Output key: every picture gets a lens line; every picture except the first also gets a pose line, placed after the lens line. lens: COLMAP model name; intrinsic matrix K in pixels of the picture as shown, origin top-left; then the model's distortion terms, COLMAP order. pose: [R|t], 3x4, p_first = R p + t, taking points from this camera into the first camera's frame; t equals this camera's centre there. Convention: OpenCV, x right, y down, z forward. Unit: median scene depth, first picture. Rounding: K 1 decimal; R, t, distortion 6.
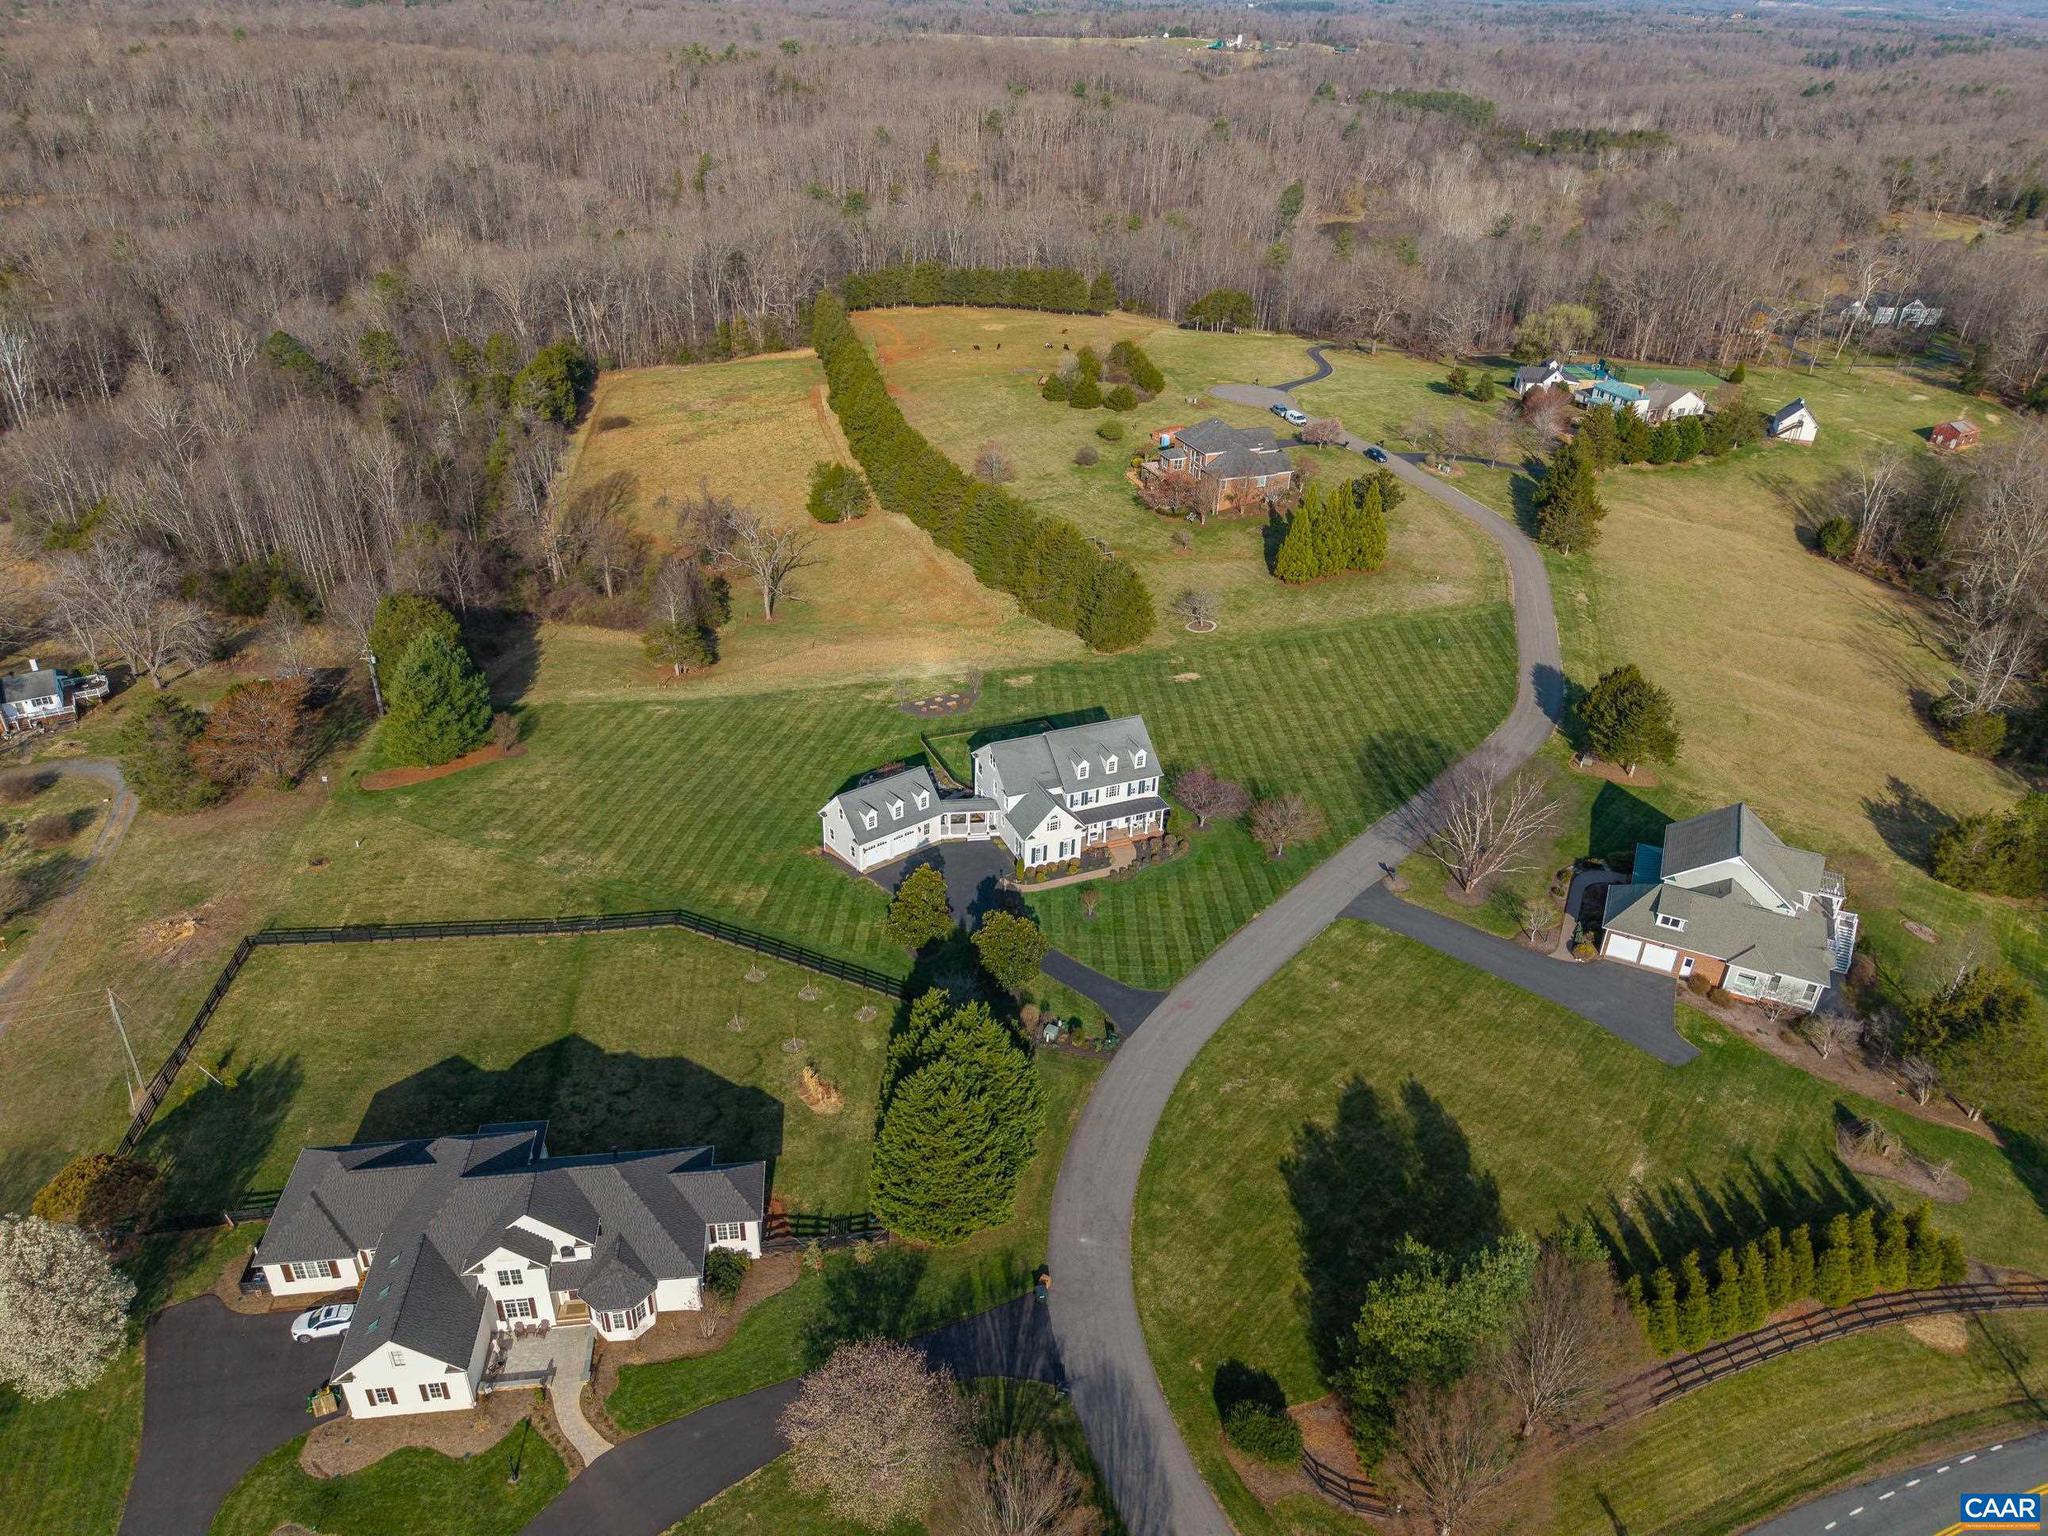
lens RADIAL K [[1393.5, 0, 1040.8], [0, 1393.5, 720.2], [0, 0, 1]] dist [0.020816, -0.021209]
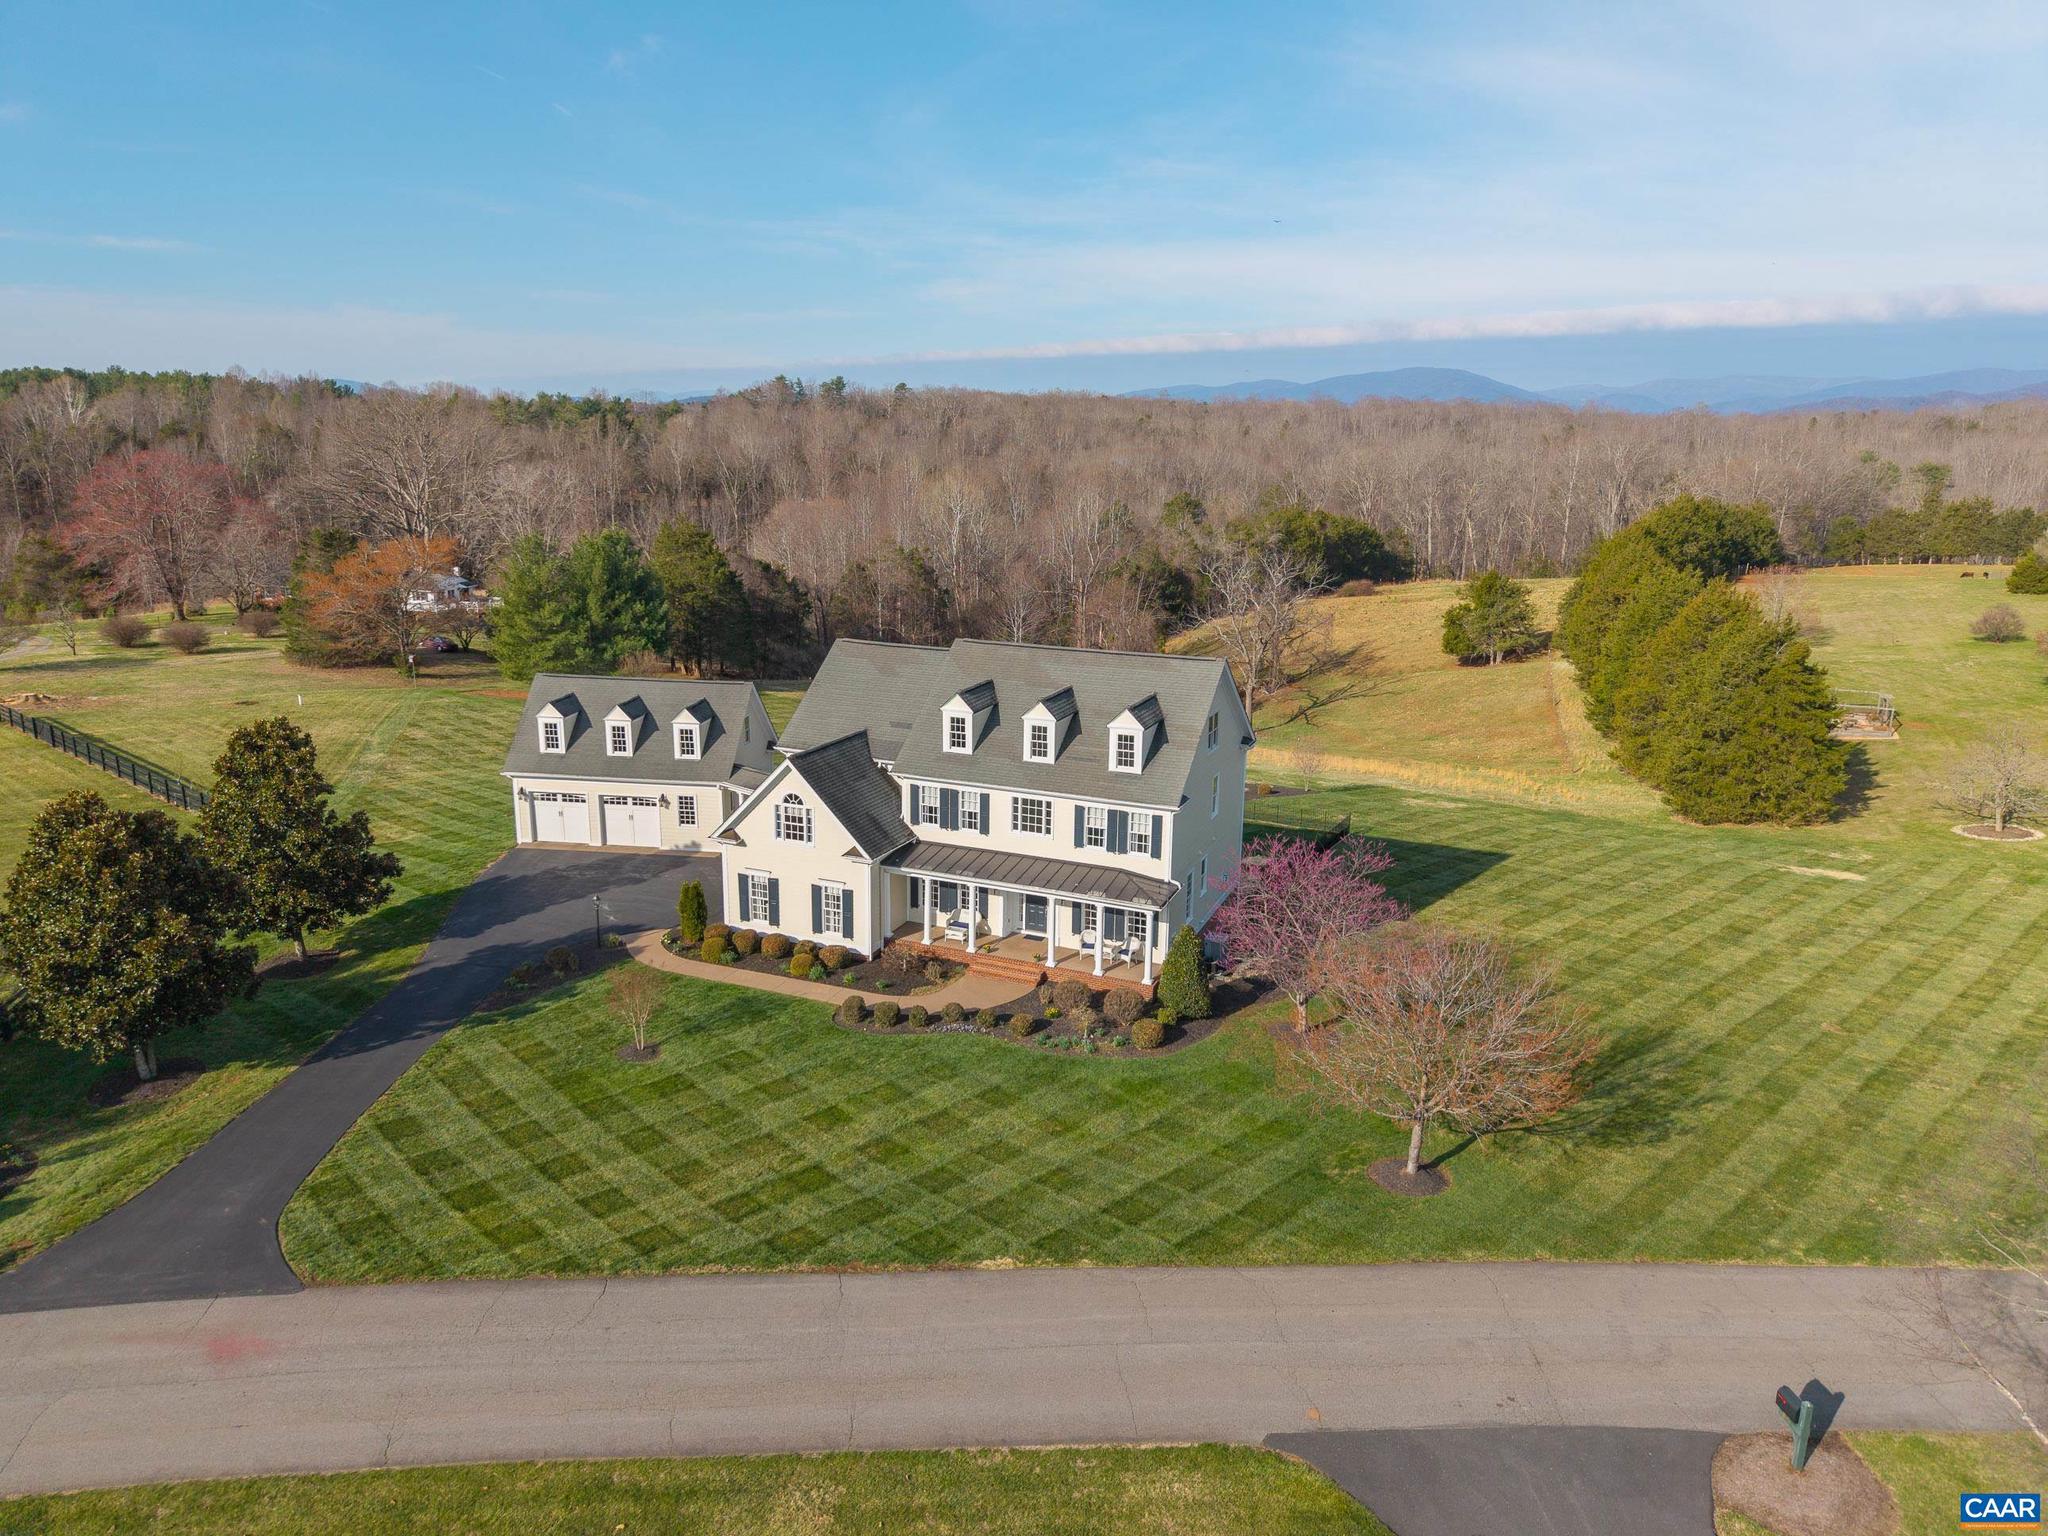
lens RADIAL K [[1393.5, 0, 1037.3], [0, 1393.5, 768.4], [0, 0, 1]] dist [0.020816, -0.021209]
pose [[0.689593, 0.154441, -0.707538, 0.300218], [-0.334723, 0.934348, -0.122285, 0.083426], [0.642201, 0.321156, 0.696014, 0.772241]]
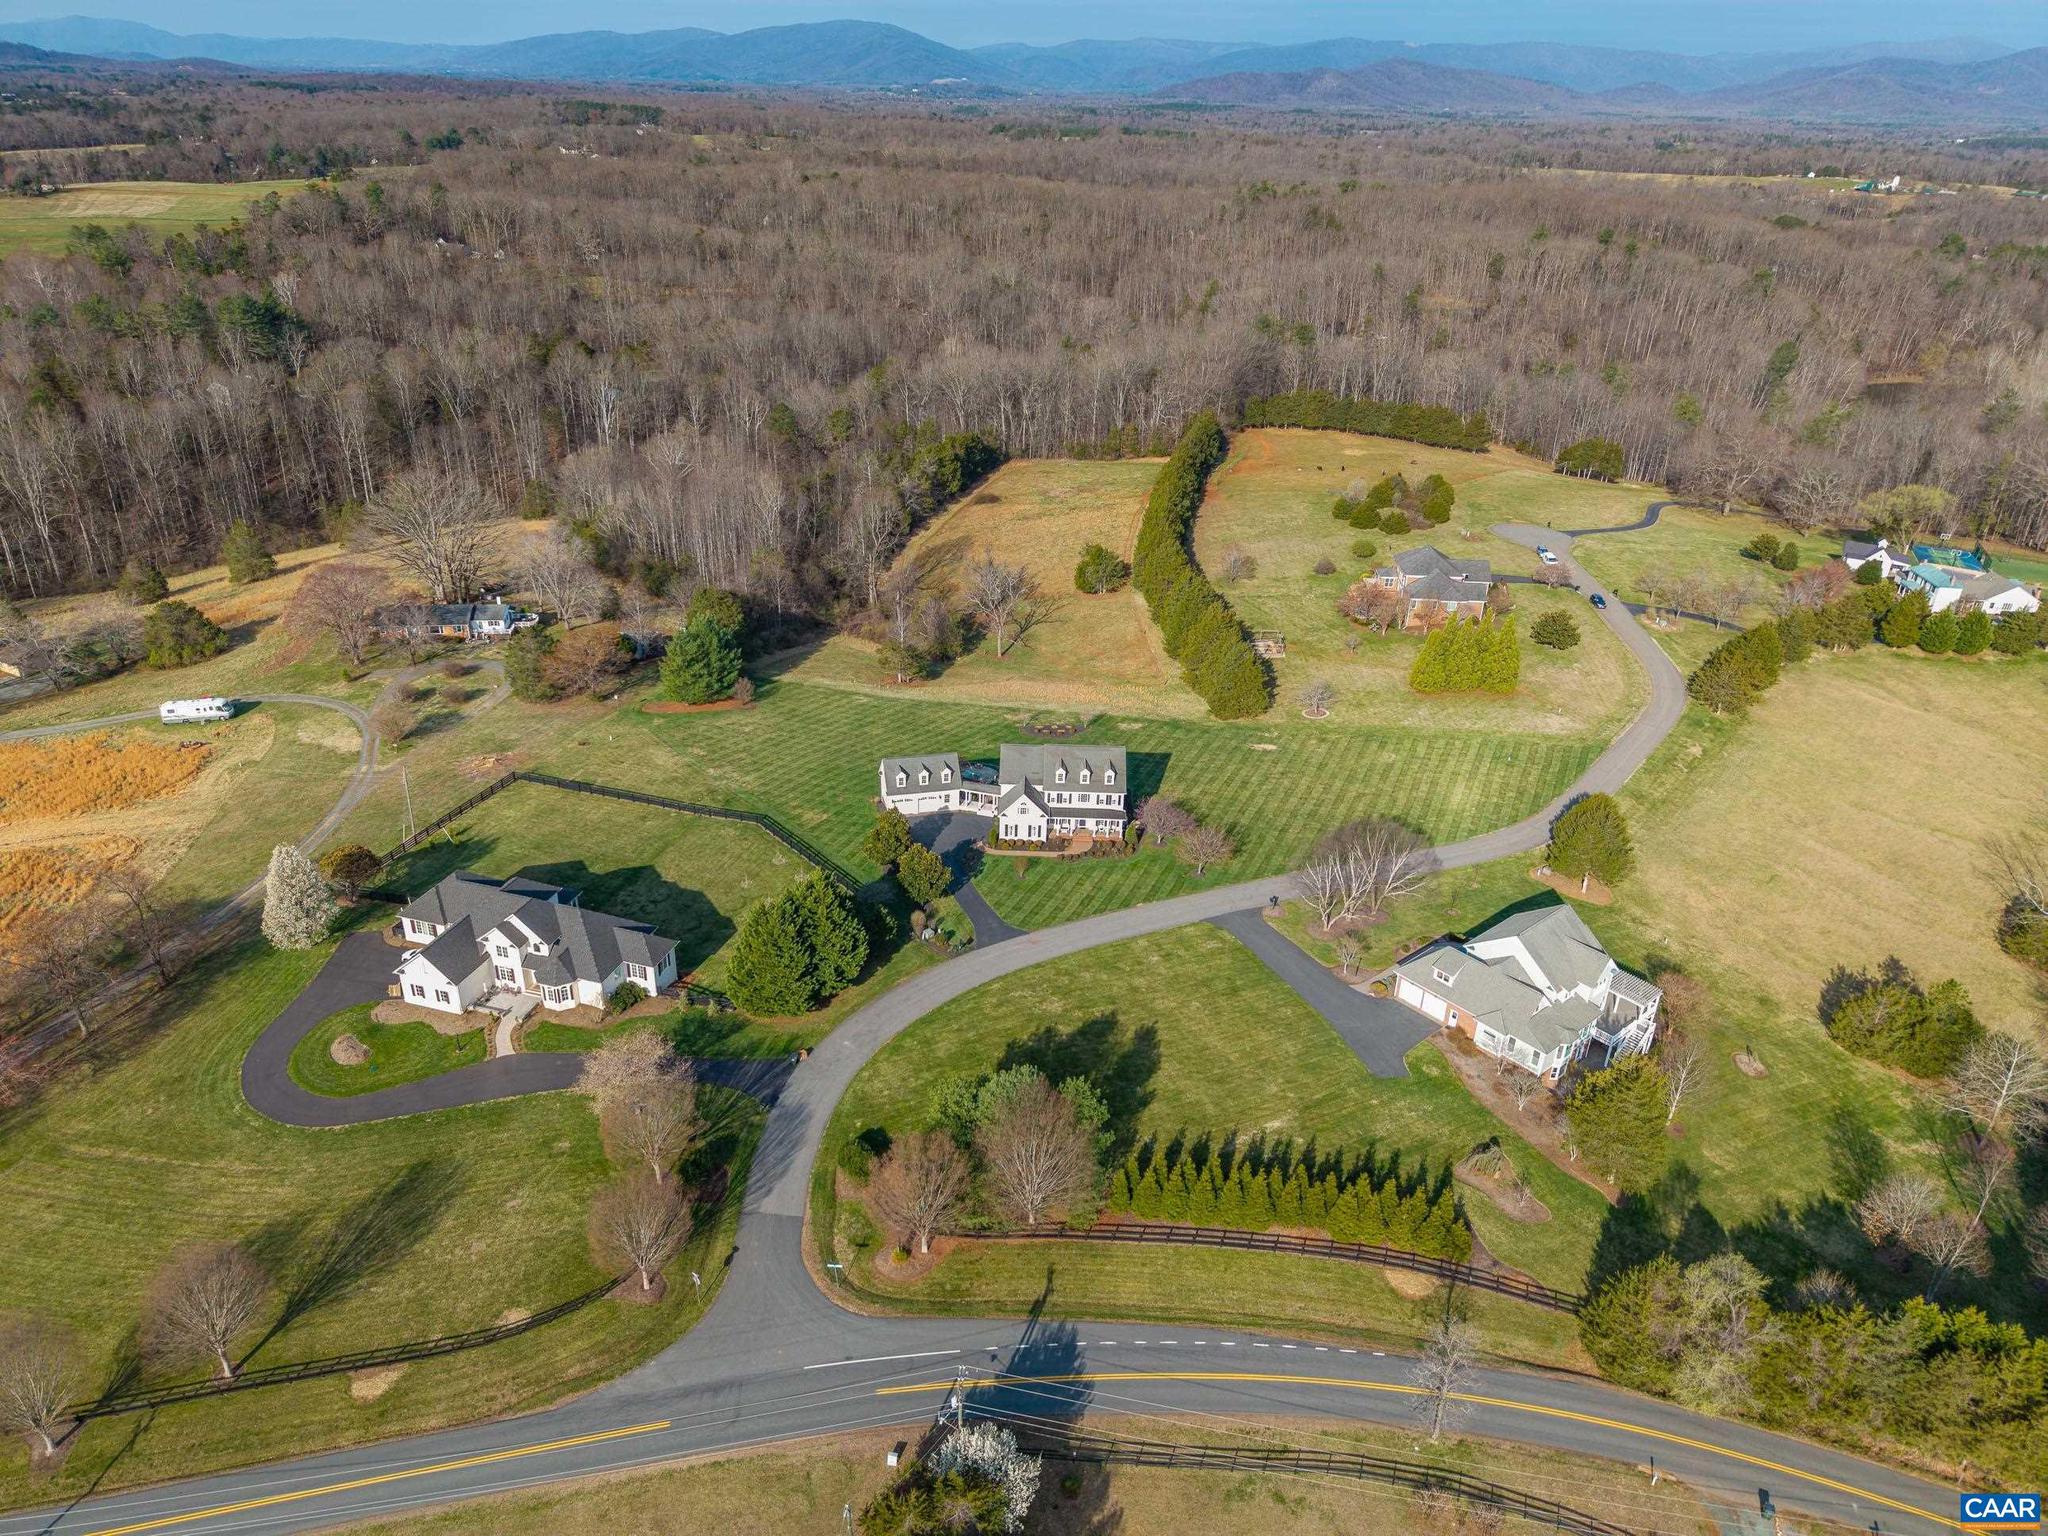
lens RADIAL K [[1393.5, 0, 1039.6], [0, 1393.5, 753.9], [0, 0, 1]] dist [0.020816, -0.021209]
pose [[0.911188, 0.174555, -0.373185, 0.497239], [-0.194708, 0.980719, -0.016683, 0.041508], [0.363078, 0.087863, 0.927607, -0.217050]]
